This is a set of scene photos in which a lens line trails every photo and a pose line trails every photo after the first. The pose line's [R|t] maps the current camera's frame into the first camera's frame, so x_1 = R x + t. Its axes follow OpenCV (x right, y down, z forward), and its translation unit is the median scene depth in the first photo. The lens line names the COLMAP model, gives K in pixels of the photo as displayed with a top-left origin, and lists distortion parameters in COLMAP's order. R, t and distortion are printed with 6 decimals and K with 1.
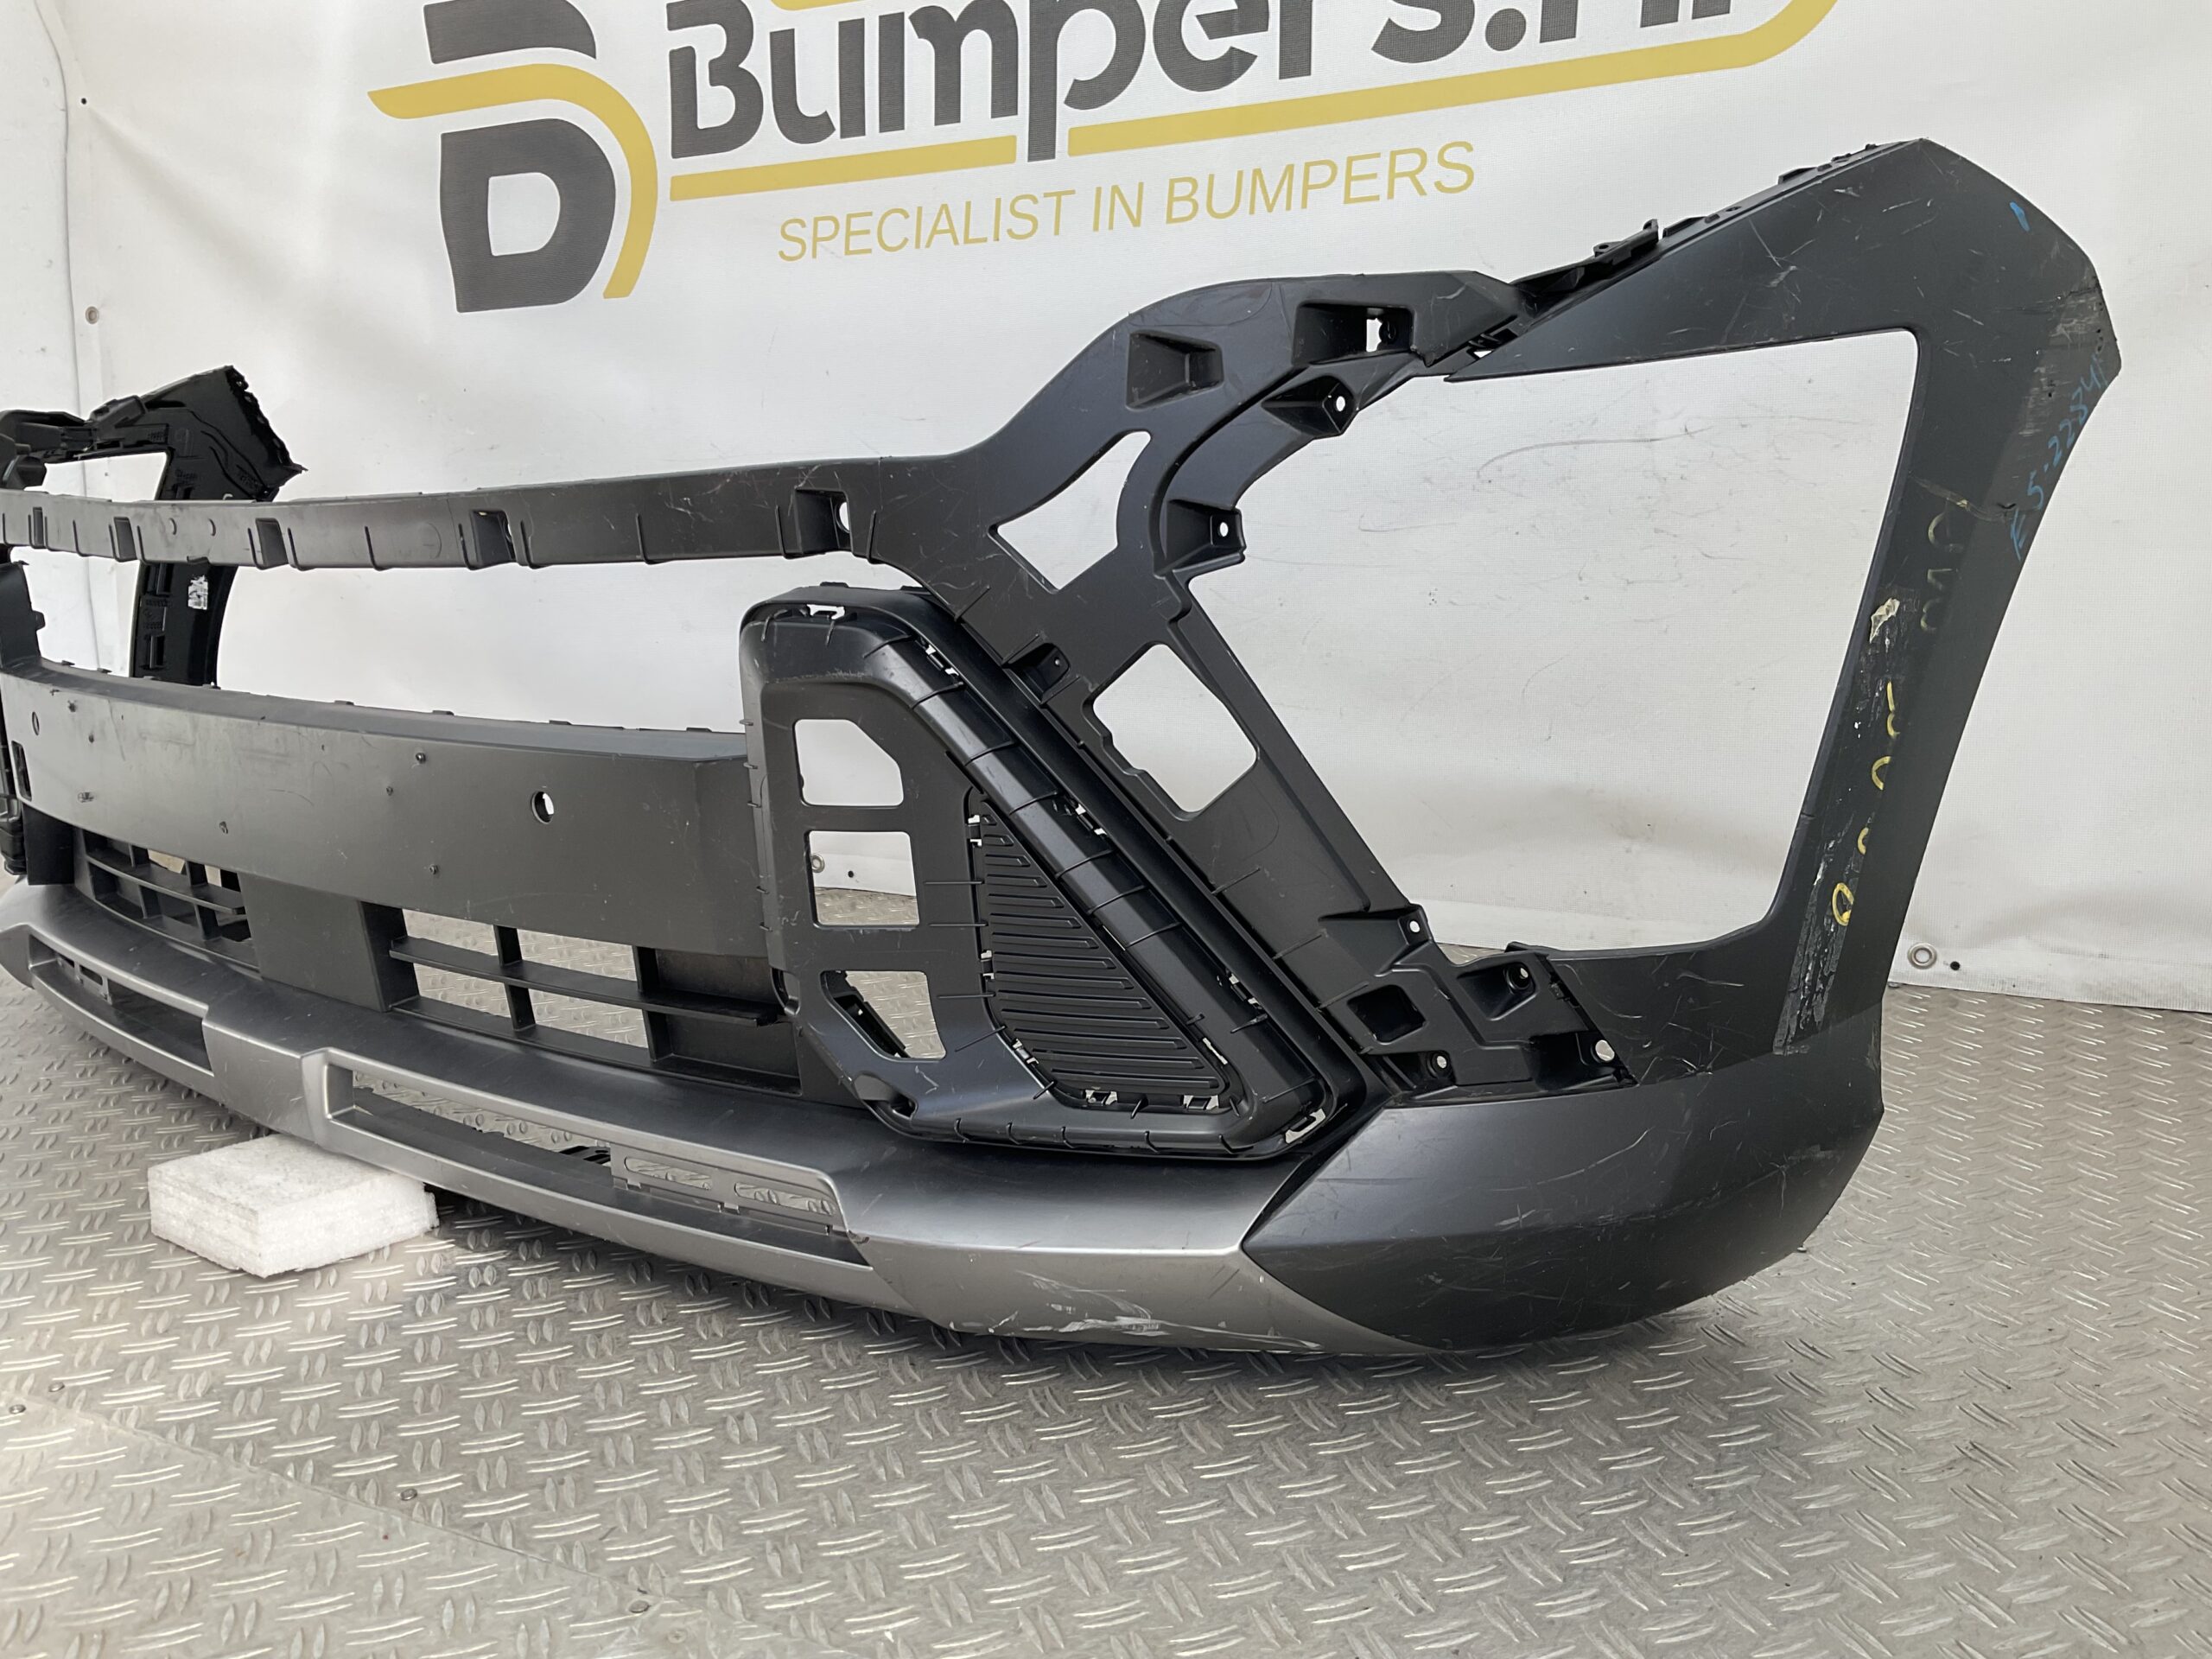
lens RADIAL K [[1807.8, 0, 1106.0], [0, 1807.8, 829.5], [0, 0, 1]] dist [0.142105, -0.311451]
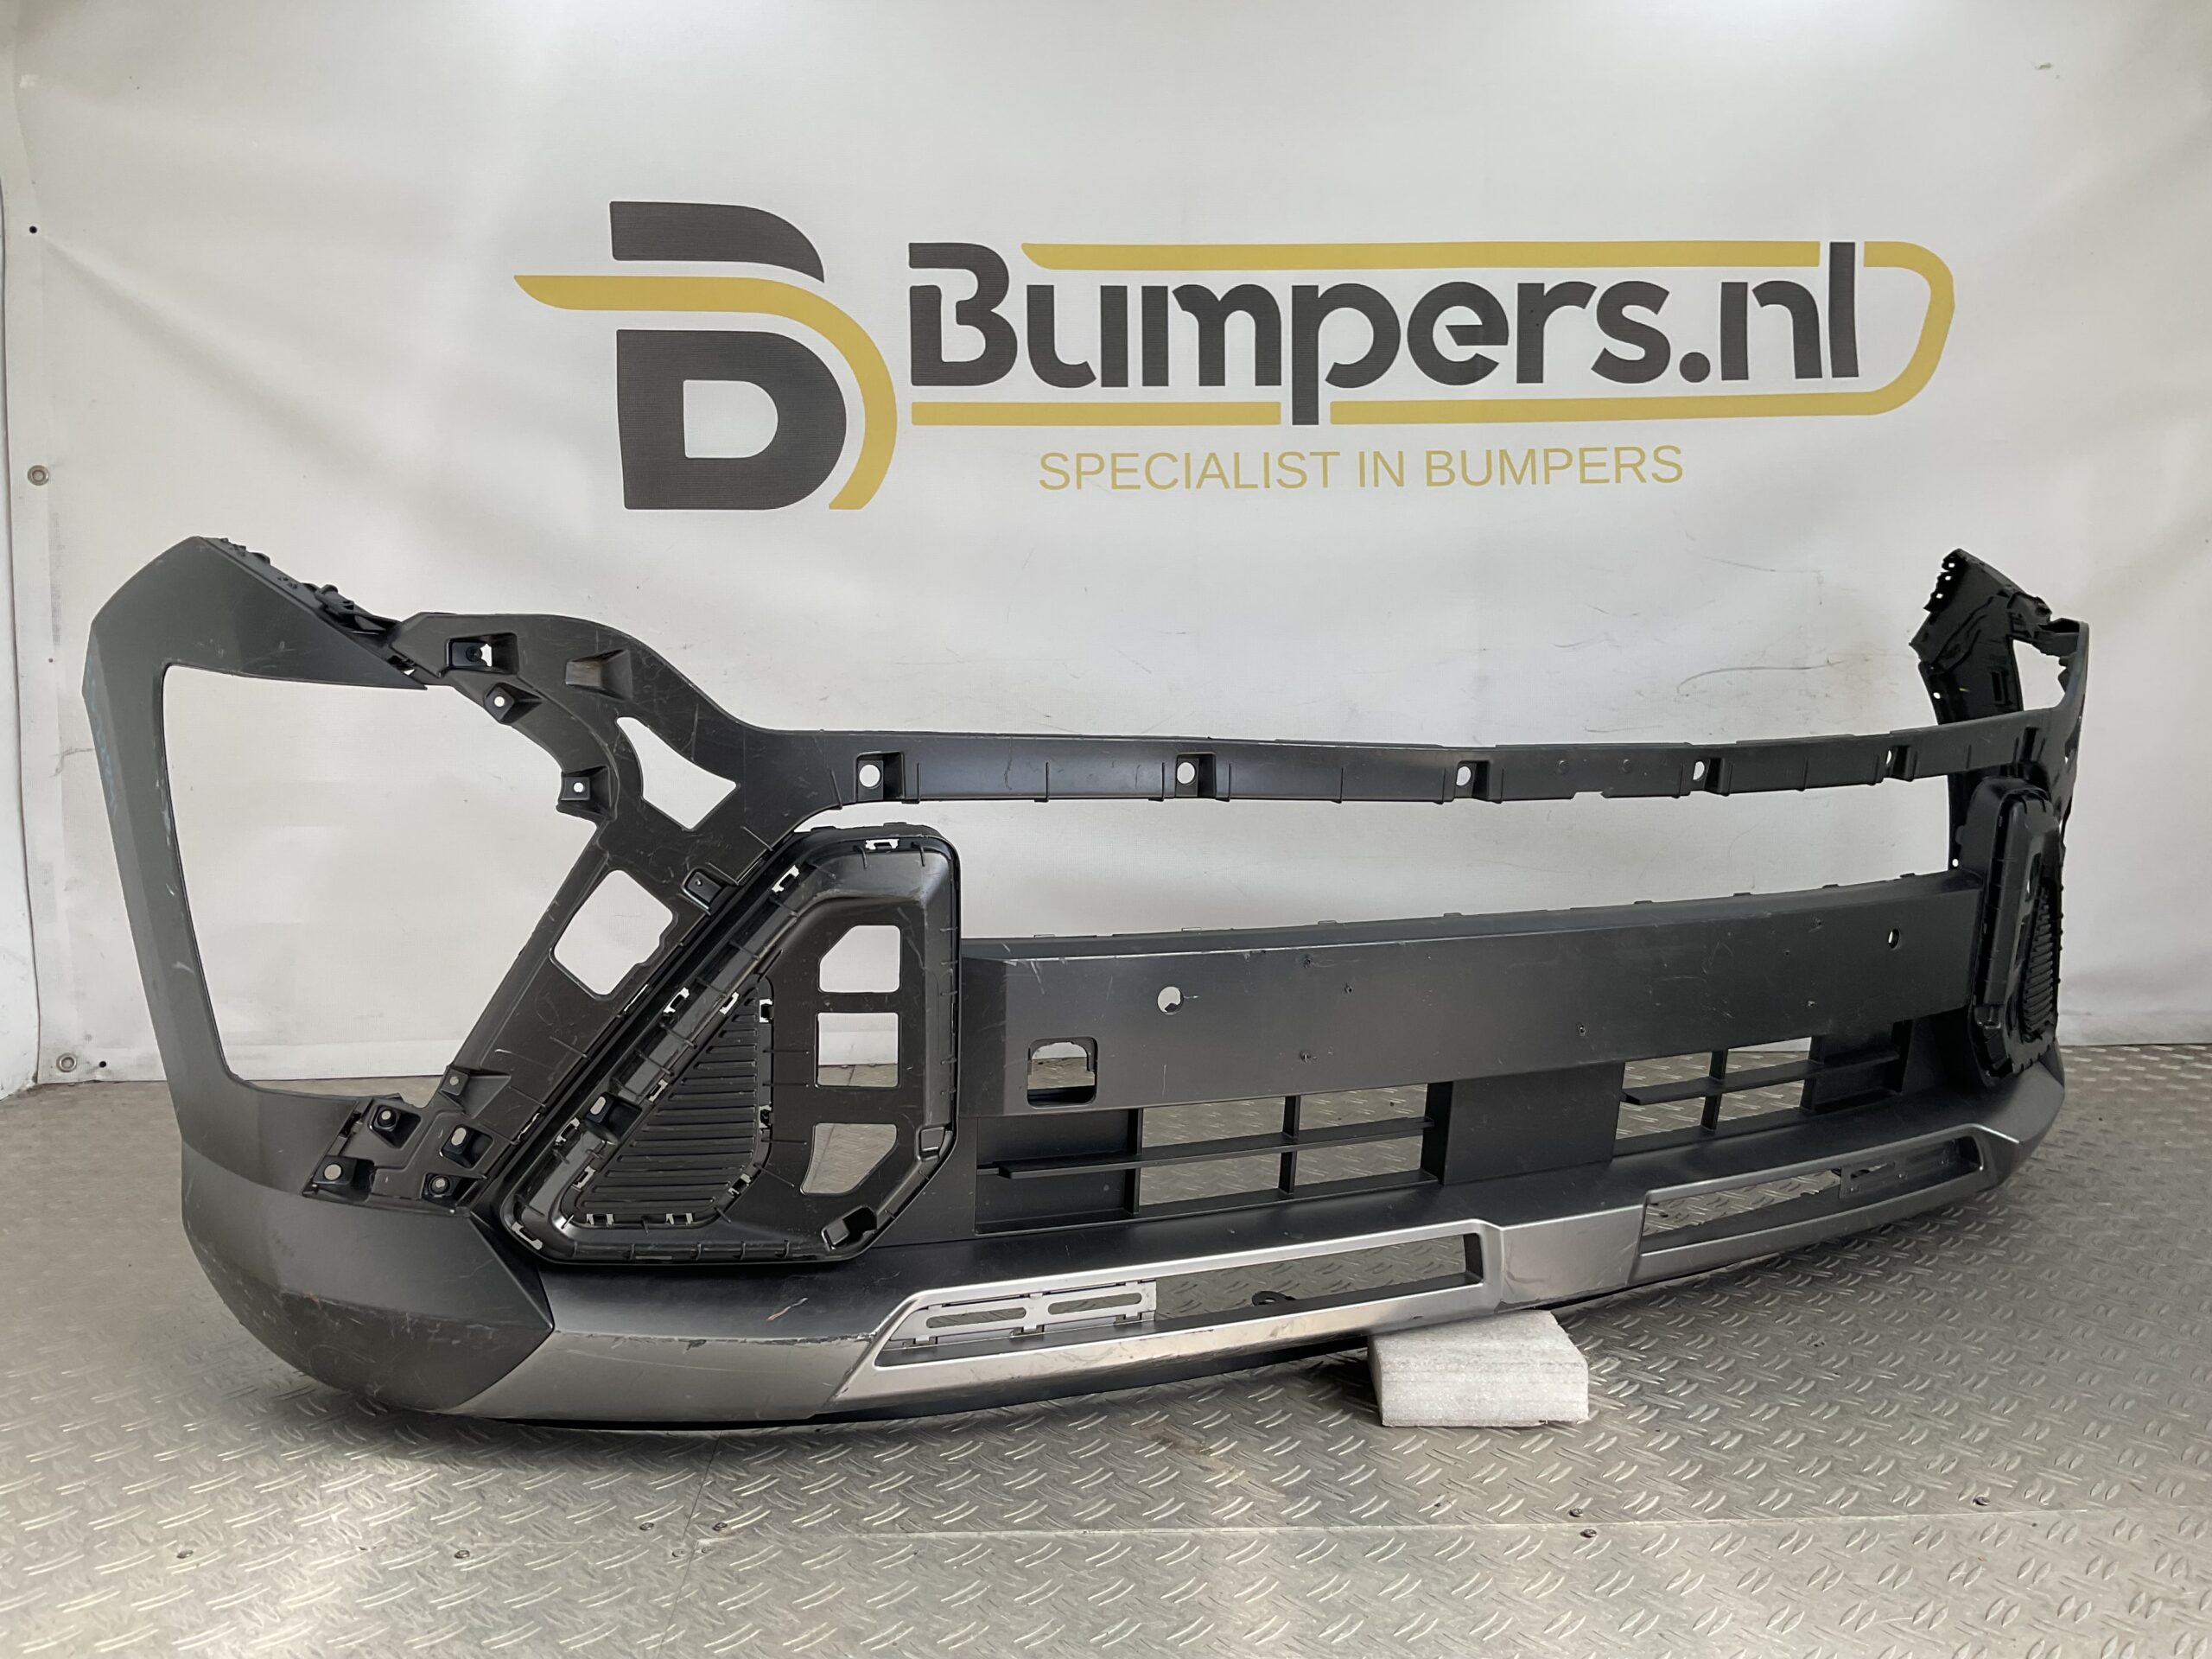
lens RADIAL K [[1807.8, 0, 1106.0], [0, 1807.8, 829.5], [0, 0, 1]] dist [0.142105, -0.311451]
pose [[0.879124, -0.034918, 0.475312, -0.823577], [0.070552, 0.995859, -0.057333, -0.049689], [-0.471342, 0.083937, 0.877947, 0.046473]]
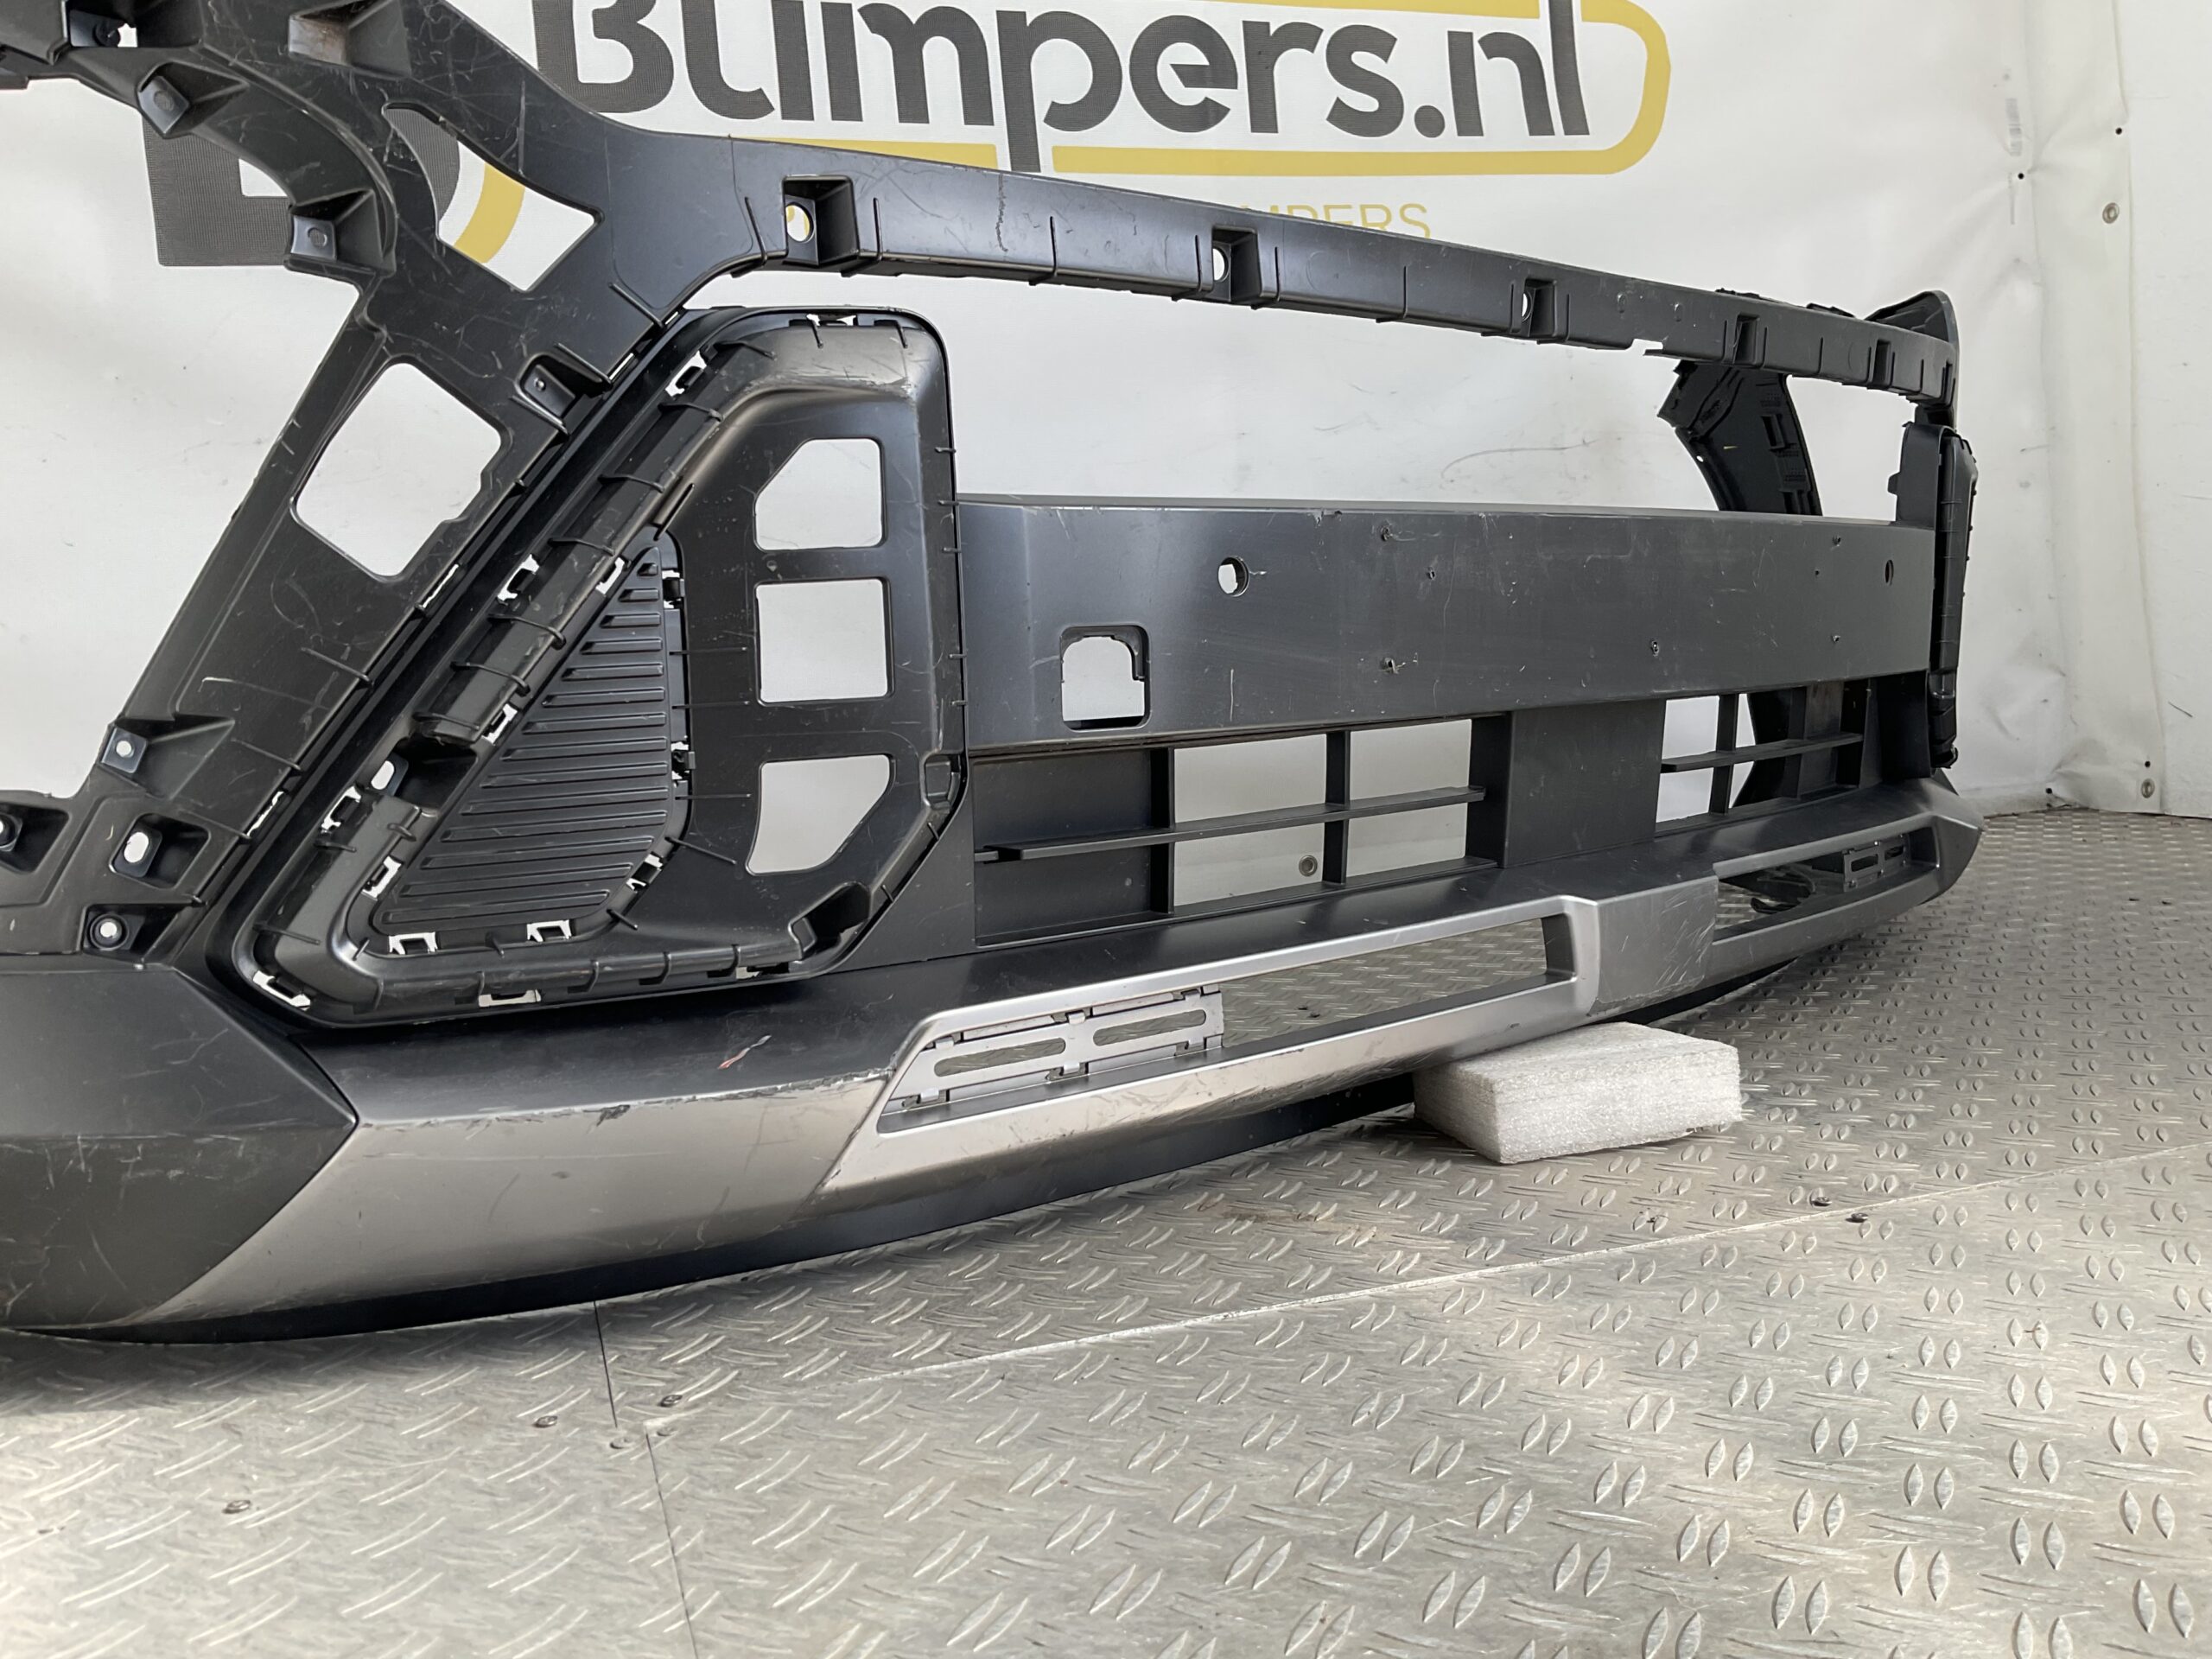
lens RADIAL K [[1807.8, 0, 1106.0], [0, 1807.8, 829.5], [0, 0, 1]] dist [0.142105, -0.311451]
pose [[0.711926, -0.082089, 0.697440, -0.848524], [0.172772, 0.983093, -0.060651, 0.073181], [-0.680670, 0.163677, 0.714072, 0.343044]]
